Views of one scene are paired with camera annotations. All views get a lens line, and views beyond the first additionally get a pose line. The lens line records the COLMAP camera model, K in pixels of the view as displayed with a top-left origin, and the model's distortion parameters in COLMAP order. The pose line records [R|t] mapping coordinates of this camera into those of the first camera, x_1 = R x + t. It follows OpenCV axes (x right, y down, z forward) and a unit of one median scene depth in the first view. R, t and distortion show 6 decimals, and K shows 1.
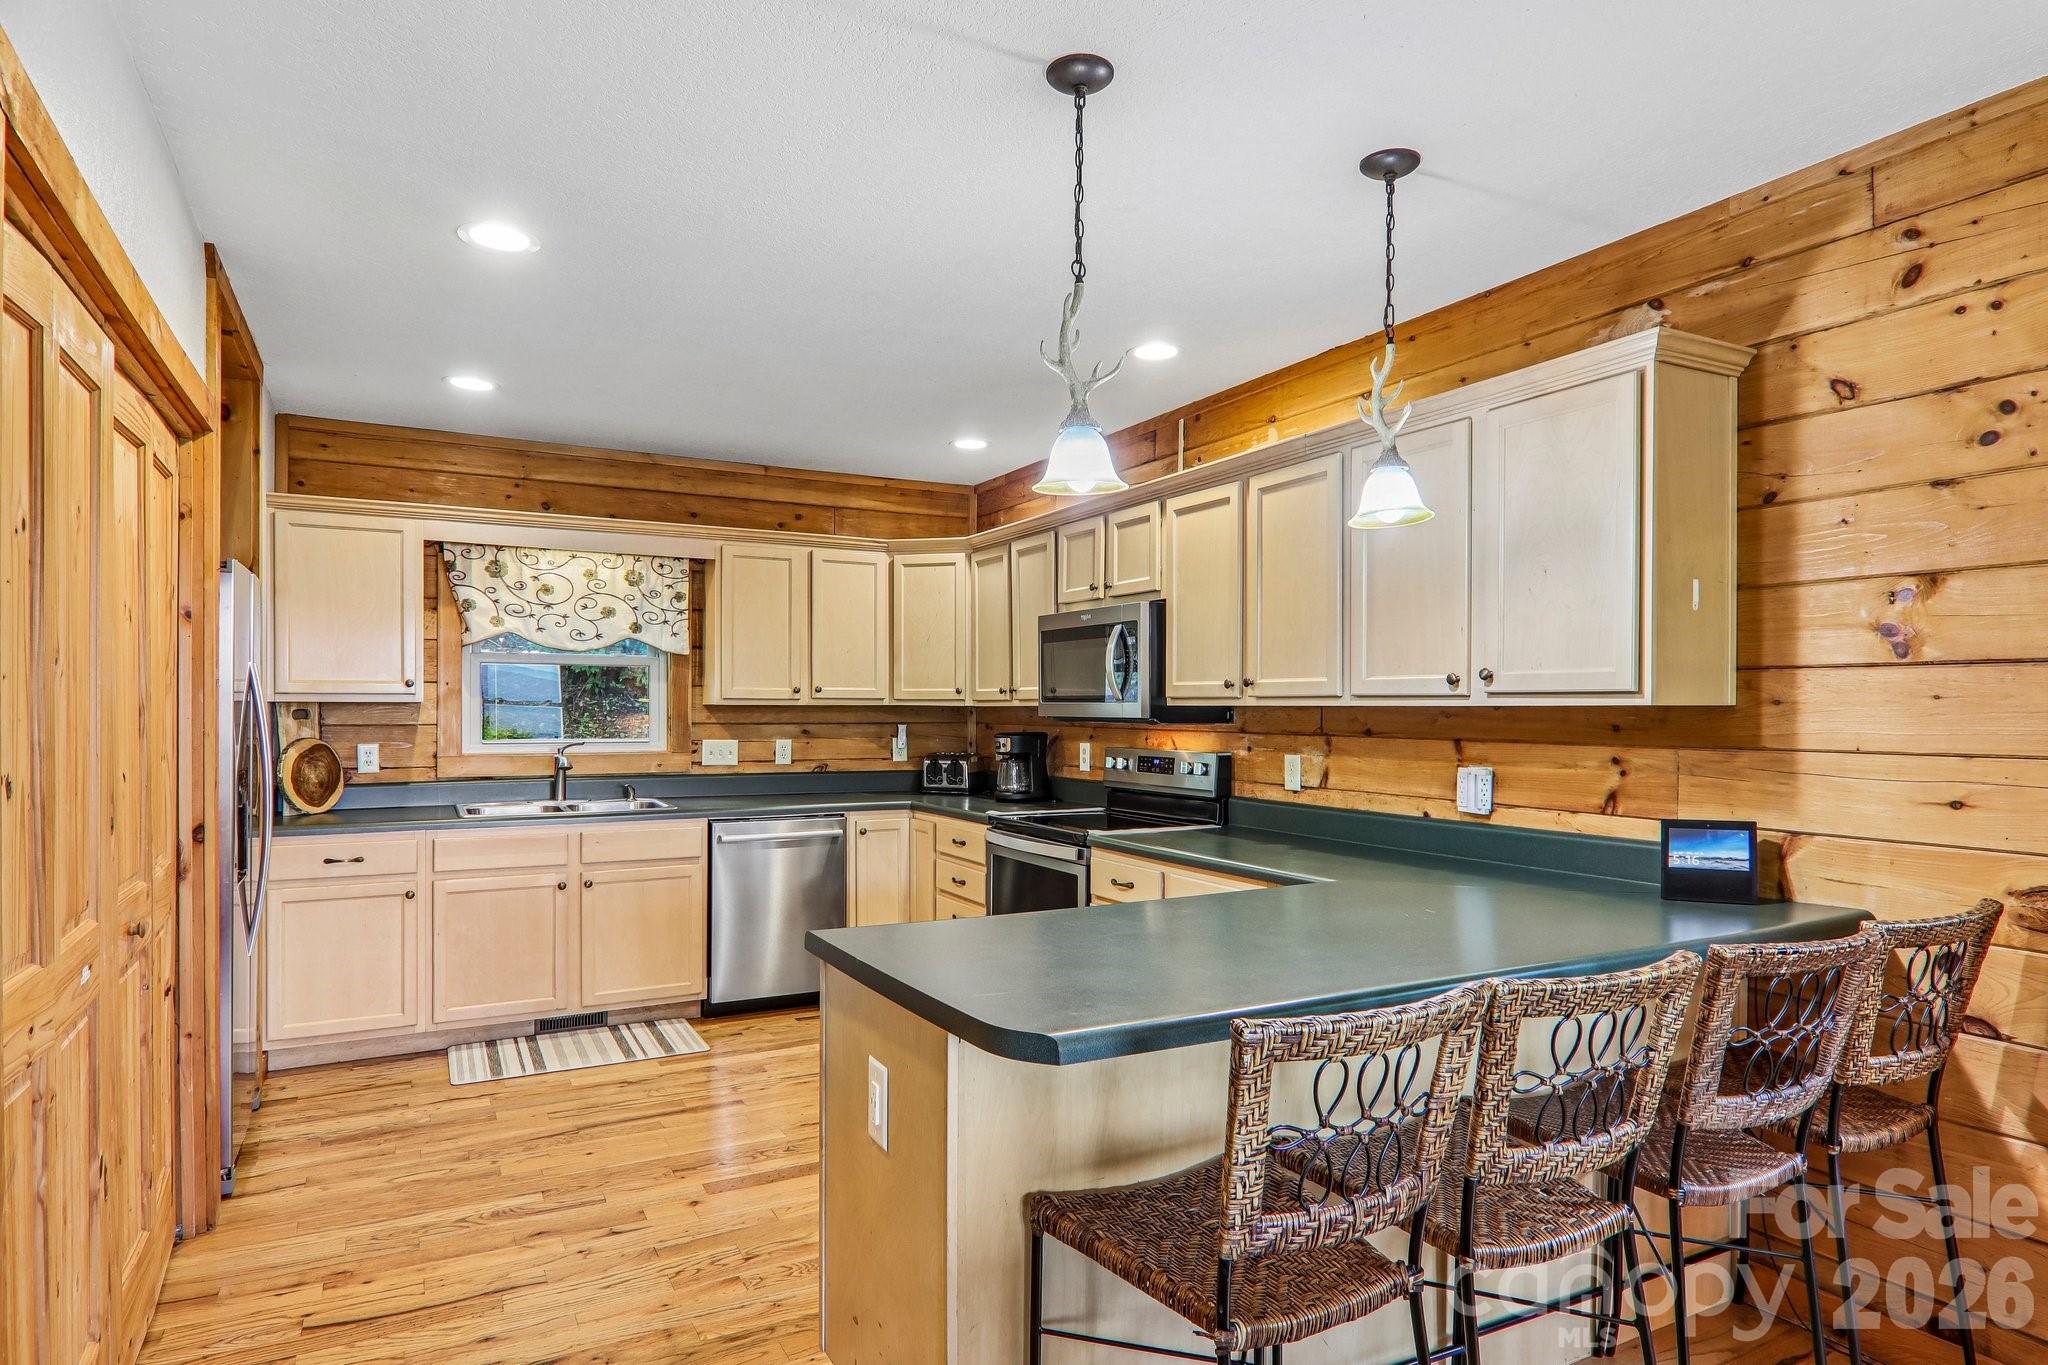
lens RADIAL K [[1171.3, 0, 1017.6], [0, 1171.3, 713.1], [0, 0, 1]] dist [0.017977, -0.021204]
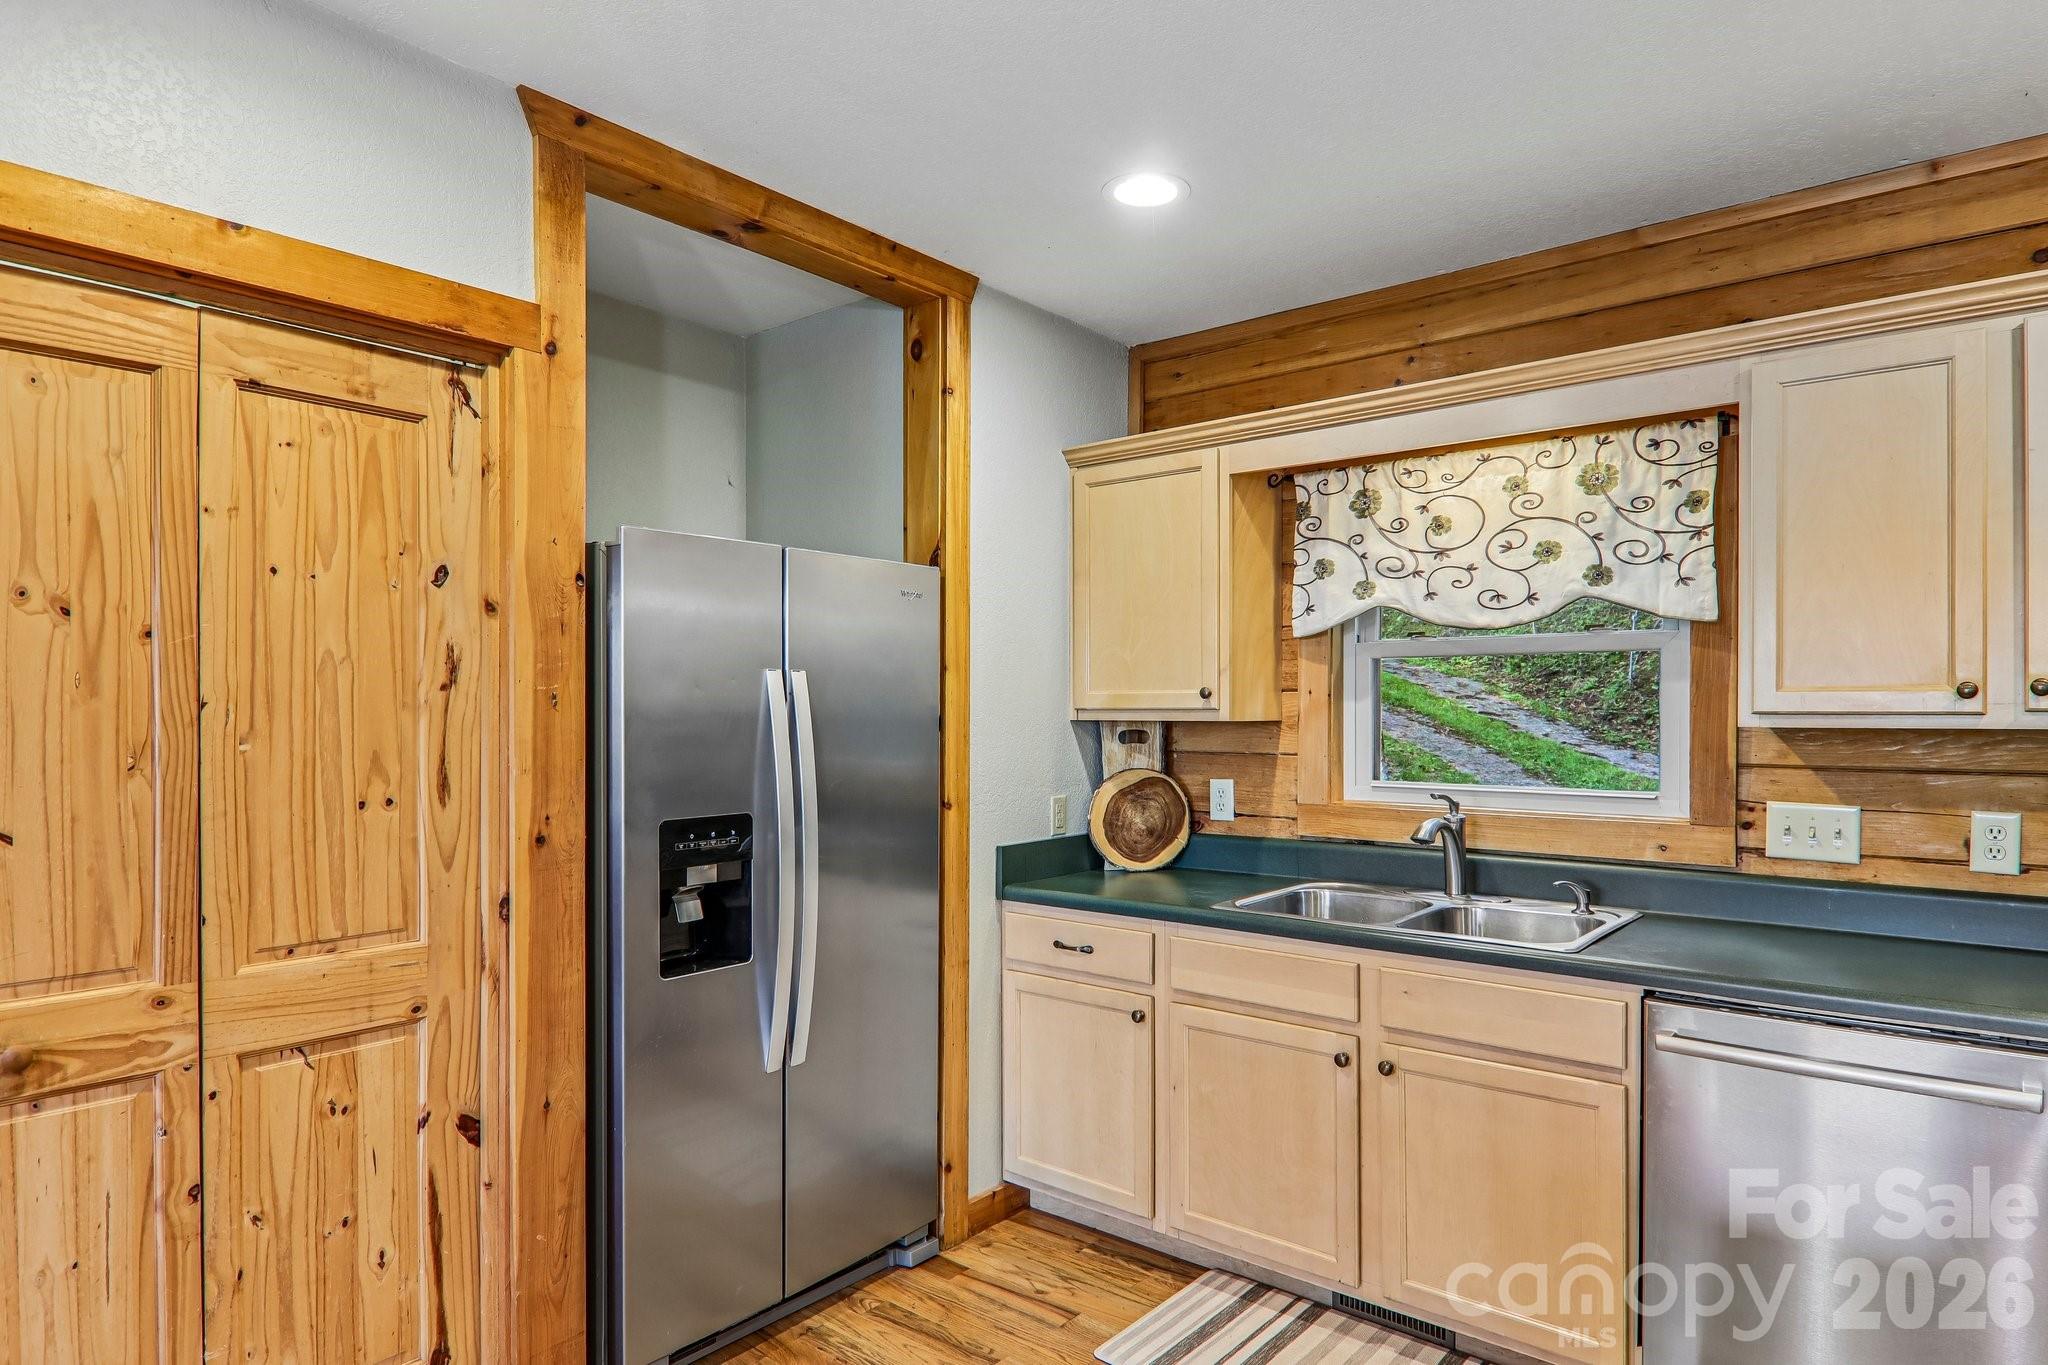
lens RADIAL K [[1165.6, 0, 1028.2], [0, 1165.6, 713.0], [0, 0, 1]] dist [0.006273, -0.015226]
pose [[0.377080, -0.003990, -0.926172, 0.058080], [-0.004971, 0.999968, -0.006331, -0.009324], [0.926167, 0.006992, 0.377048, 0.660379]]
